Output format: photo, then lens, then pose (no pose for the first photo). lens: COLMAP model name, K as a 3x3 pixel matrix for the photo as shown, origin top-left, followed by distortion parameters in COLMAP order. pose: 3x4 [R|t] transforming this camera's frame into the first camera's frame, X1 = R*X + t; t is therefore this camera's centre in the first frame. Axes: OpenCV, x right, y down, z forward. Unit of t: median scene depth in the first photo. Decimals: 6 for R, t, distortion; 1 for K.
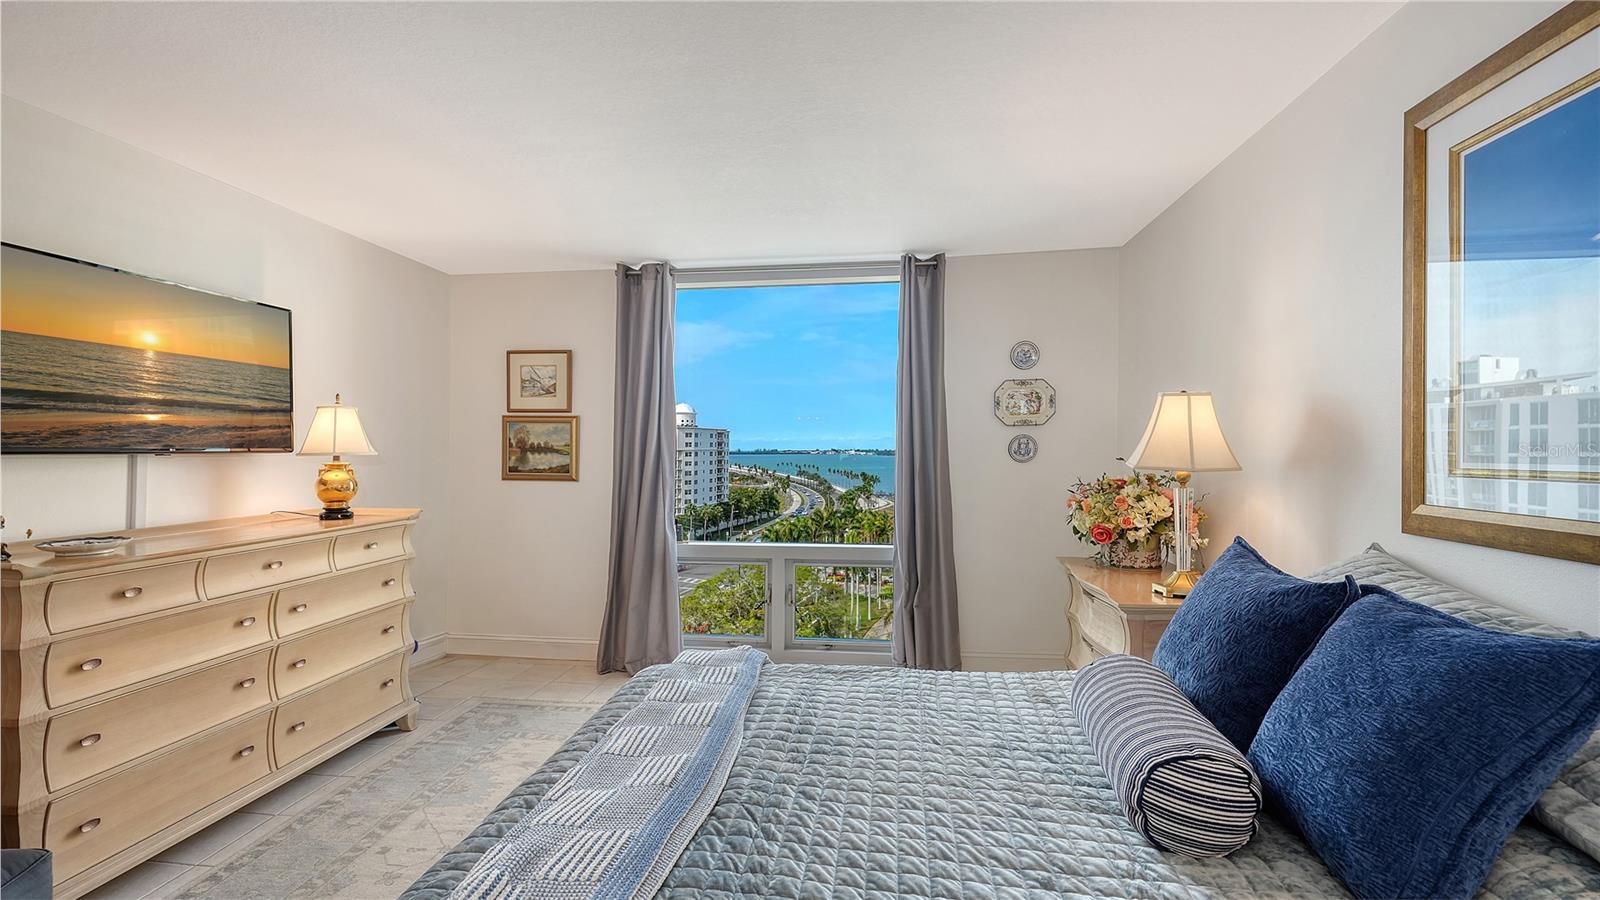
lens RADIAL K [[729.3, 0, 794.9], [0, 729.3, 445.1], [0, 0, 1]] dist [-0.002185, -0.000605]
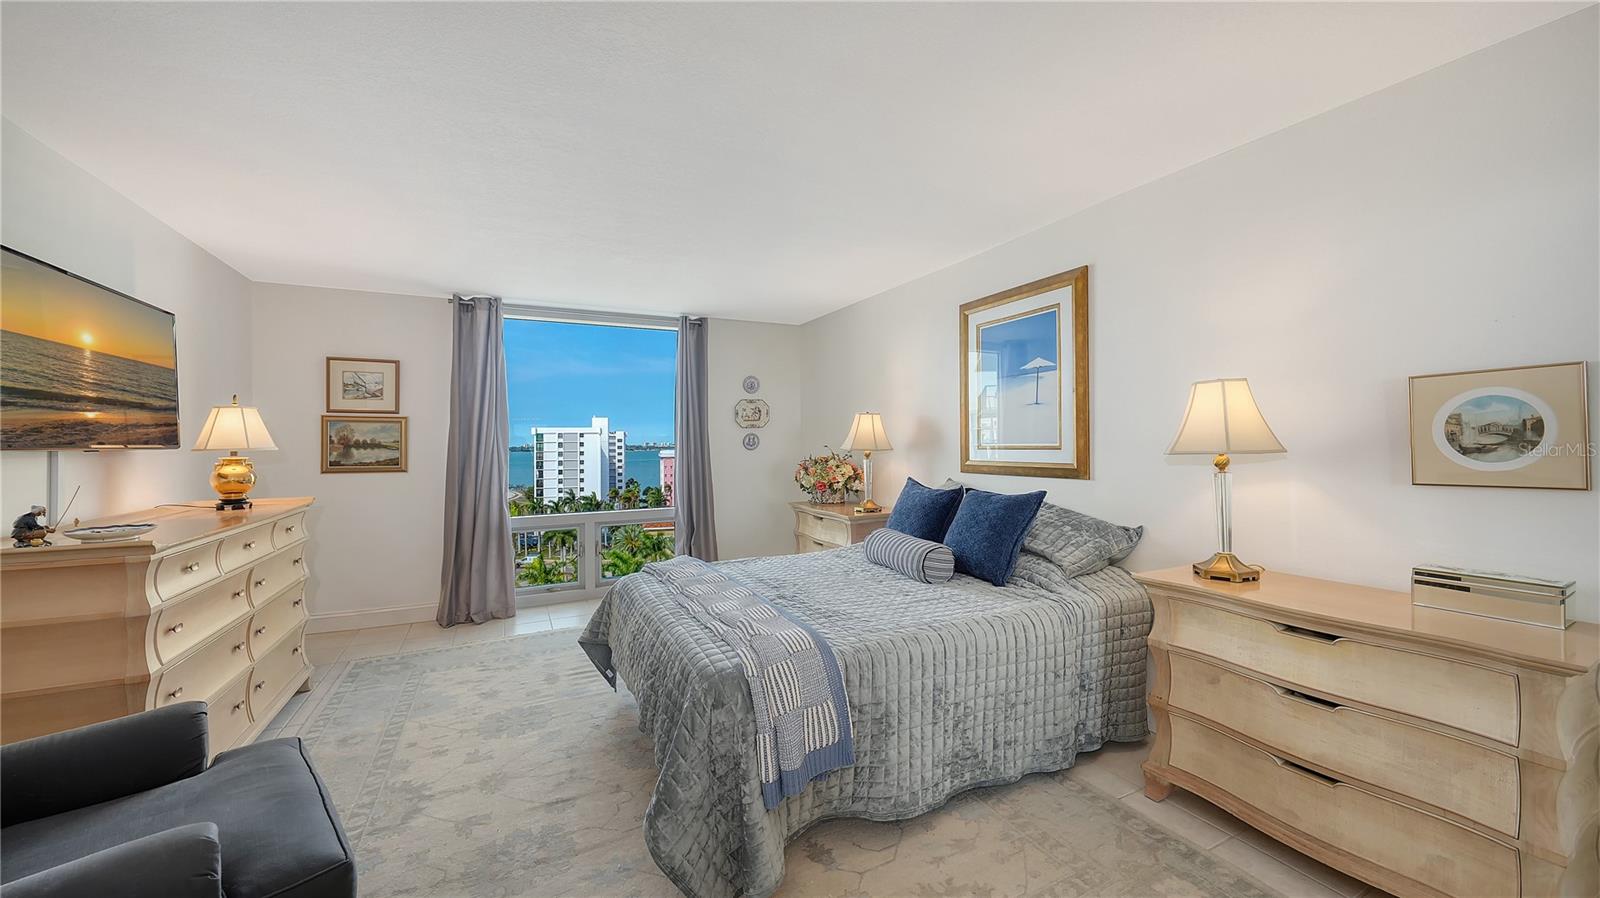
lens RADIAL K [[586.8, 0, 817.4], [0, 586.8, 442.3], [0, 0, 1]] dist [-0.006969, 0.000005]
pose [[0.822713, -0.006578, 0.568419, -0.314626], [0.006273, 0.999977, 0.002493, 0.003394], [-0.568422, 0.001515, 0.822736, -0.168666]]
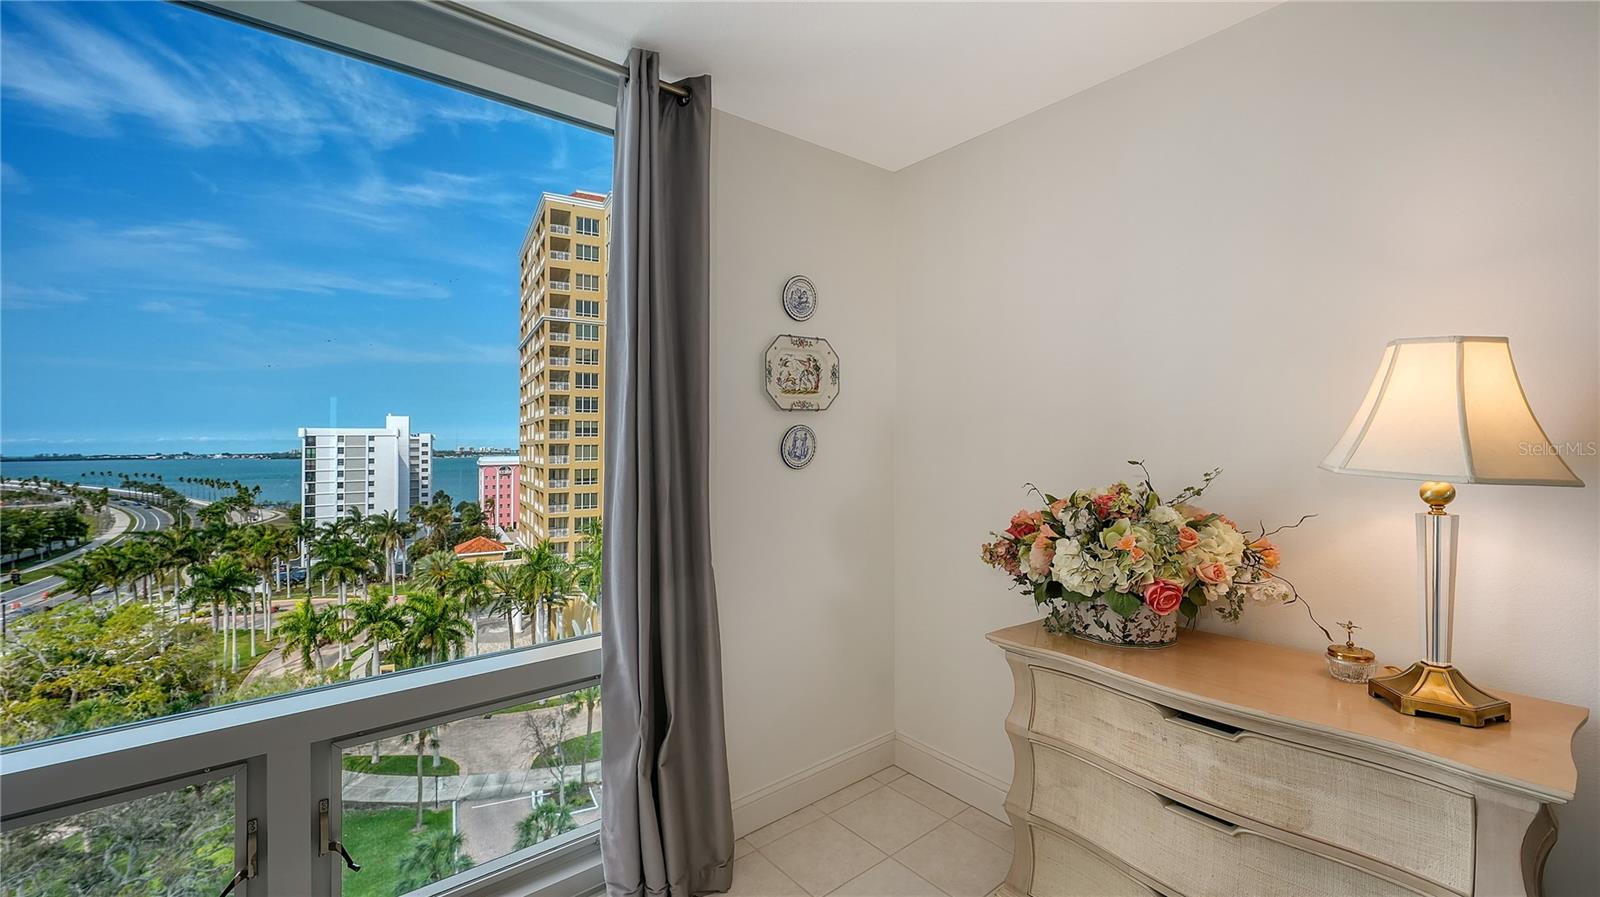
lens RADIAL K [[643.3, 0, 823.4], [0, 643.3, 440.5], [0, 0, 1]] dist [-0.005566, 0.000281]
pose [[0.671110, 0.000911, 0.741357, -0.083266], [0.005597, 0.999965, -0.006295, 0.002452], [-0.741337, 0.008374, 0.671081, 0.615054]]
